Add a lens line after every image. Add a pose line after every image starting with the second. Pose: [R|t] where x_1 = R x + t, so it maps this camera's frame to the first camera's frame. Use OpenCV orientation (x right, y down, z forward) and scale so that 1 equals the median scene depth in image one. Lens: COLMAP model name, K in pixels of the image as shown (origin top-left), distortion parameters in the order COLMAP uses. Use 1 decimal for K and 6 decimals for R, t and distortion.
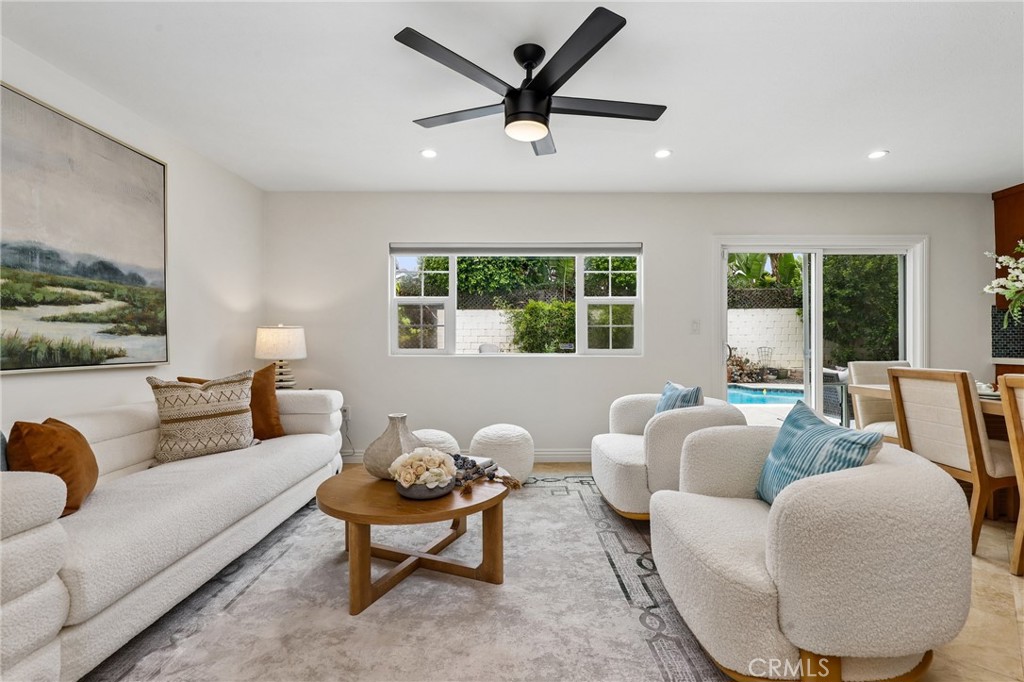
lens RADIAL K [[468.9, 0, 517.4], [0, 468.9, 342.3], [0, 0, 1]] dist [0.003506, -0.002600]
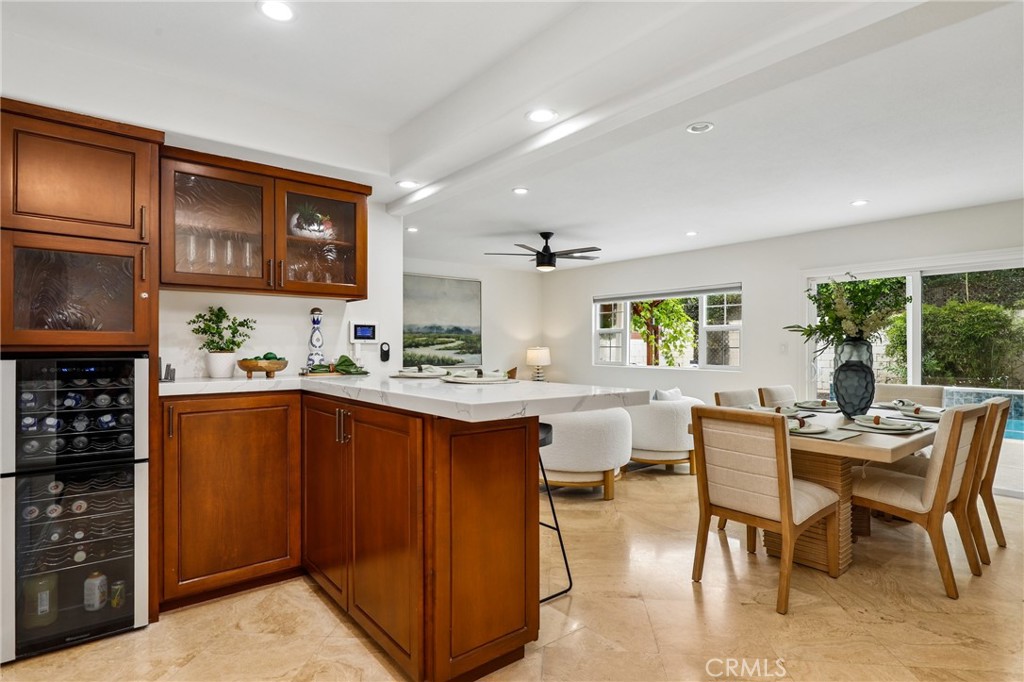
lens RADIAL K [[535.8, 0, 509.0], [0, 535.8, 349.0], [0, 0, 1]] dist [0.003182, -0.003609]
pose [[0.623559, 0.006030, -0.781753, 1.504506], [-0.003199, 0.999982, 0.005162, -0.055203], [0.781770, -0.000718, 0.623567, -0.592058]]
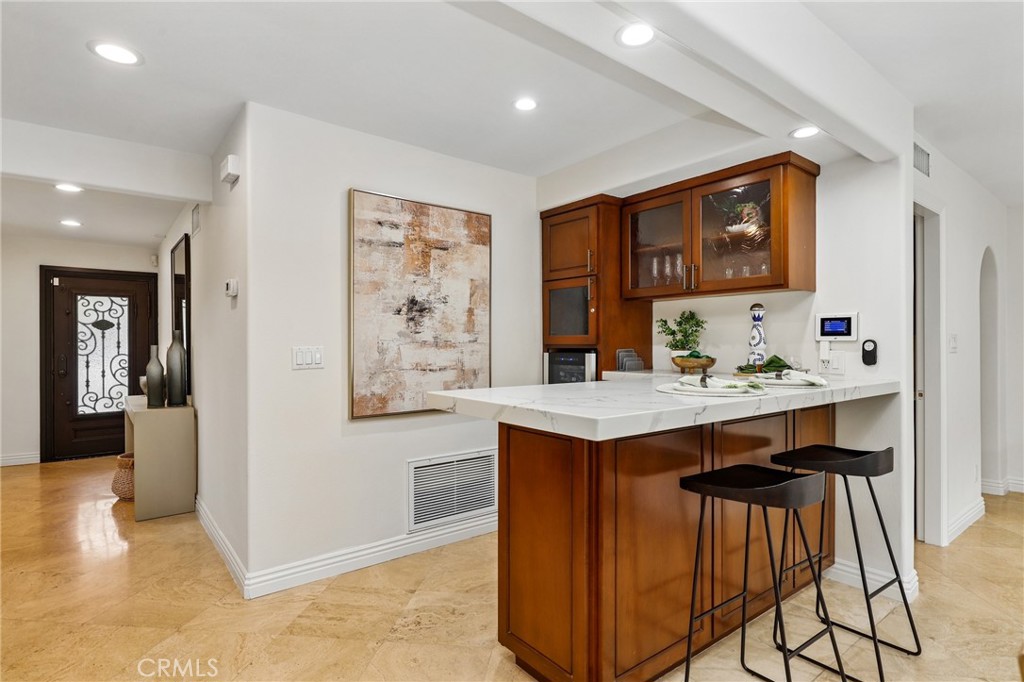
lens RADIAL K [[535.8, 0, 509.9], [0, 535.8, 348.2], [0, 0, 1]] dist [0.003182, -0.003609]
pose [[-0.796162, 0.008065, -0.605030, 1.387745], [0.002132, 0.999942, 0.010524, -0.059467], [0.605080, 0.007088, -0.796133, 0.367847]]
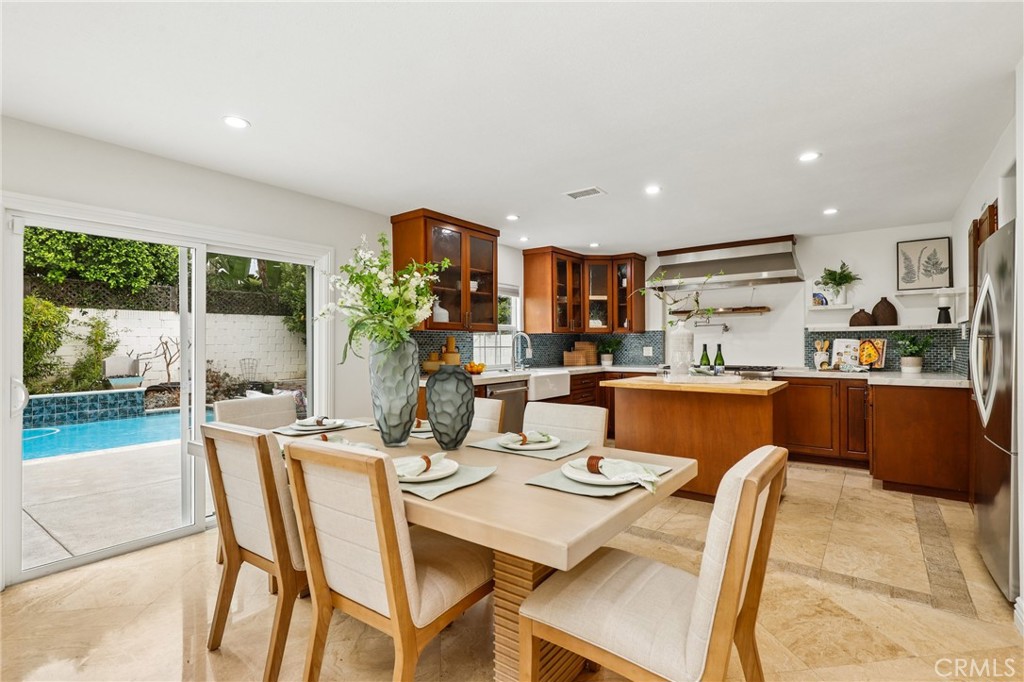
lens RADIAL K [[488.2, 0, 518.8], [0, 488.2, 345.3], [0, 0, 1]] dist [-0.001594, 0.000549]
pose [[0.600576, -0.001557, 0.799566, 0.508853], [0.004283, 0.999990, -0.001270, -0.056052], [-0.799556, 0.004187, 0.600577, 0.222298]]
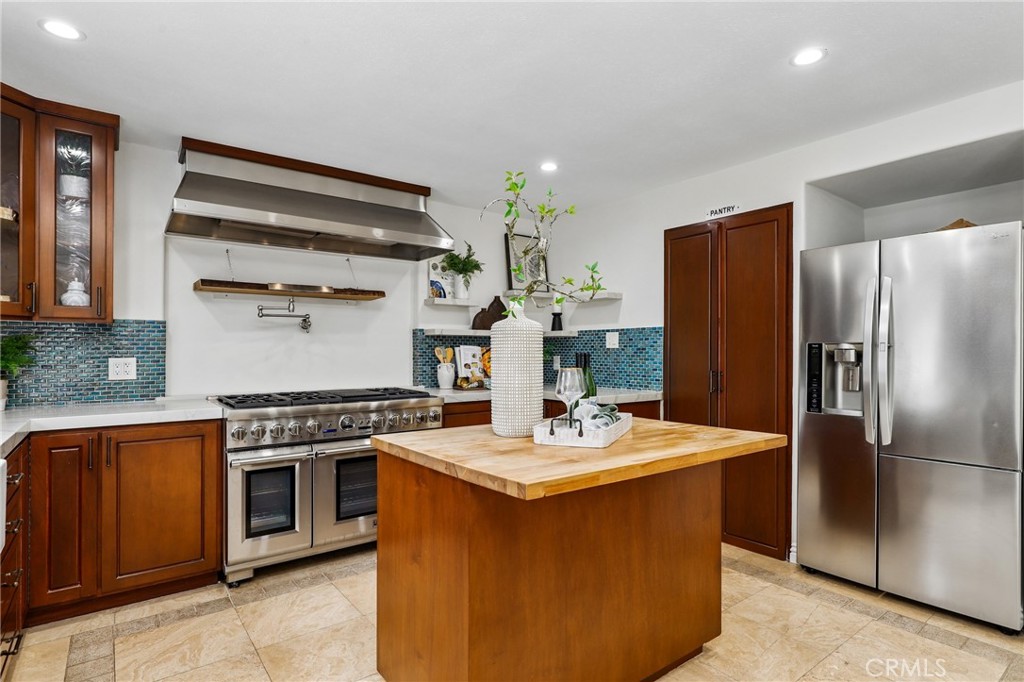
lens RADIAL K [[535.8, 0, 518.4], [0, 535.8, 346.5], [0, 0, 1]] dist [0.003182, -0.003609]
pose [[-0.604114, 0.008170, 0.796856, 1.438690], [0.001082, 0.999955, -0.009433, -0.061171], [-0.796897, -0.004836, -0.604096, 1.168737]]
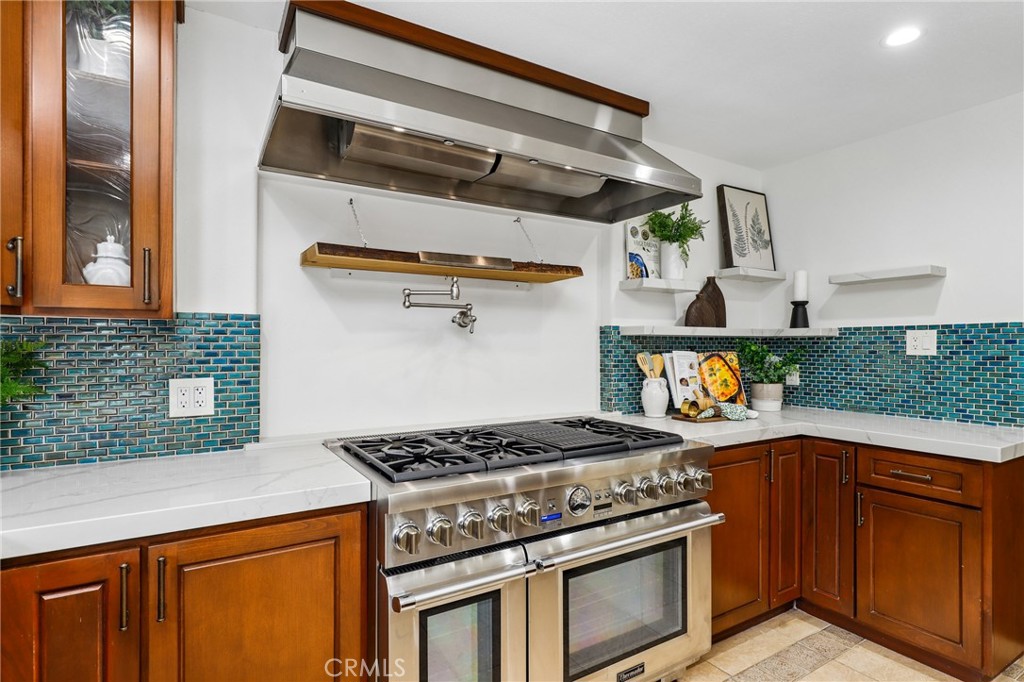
lens RADIAL K [[535.8, 0, 517.4], [0, 535.8, 343.0], [0, 0, 1]] dist [0.003182, -0.003609]
pose [[-0.522290, 0.006744, 0.852741, 2.048490], [0.001159, 0.999973, -0.007199, -0.086308], [-0.852767, -0.002772, -0.522284, 1.154410]]
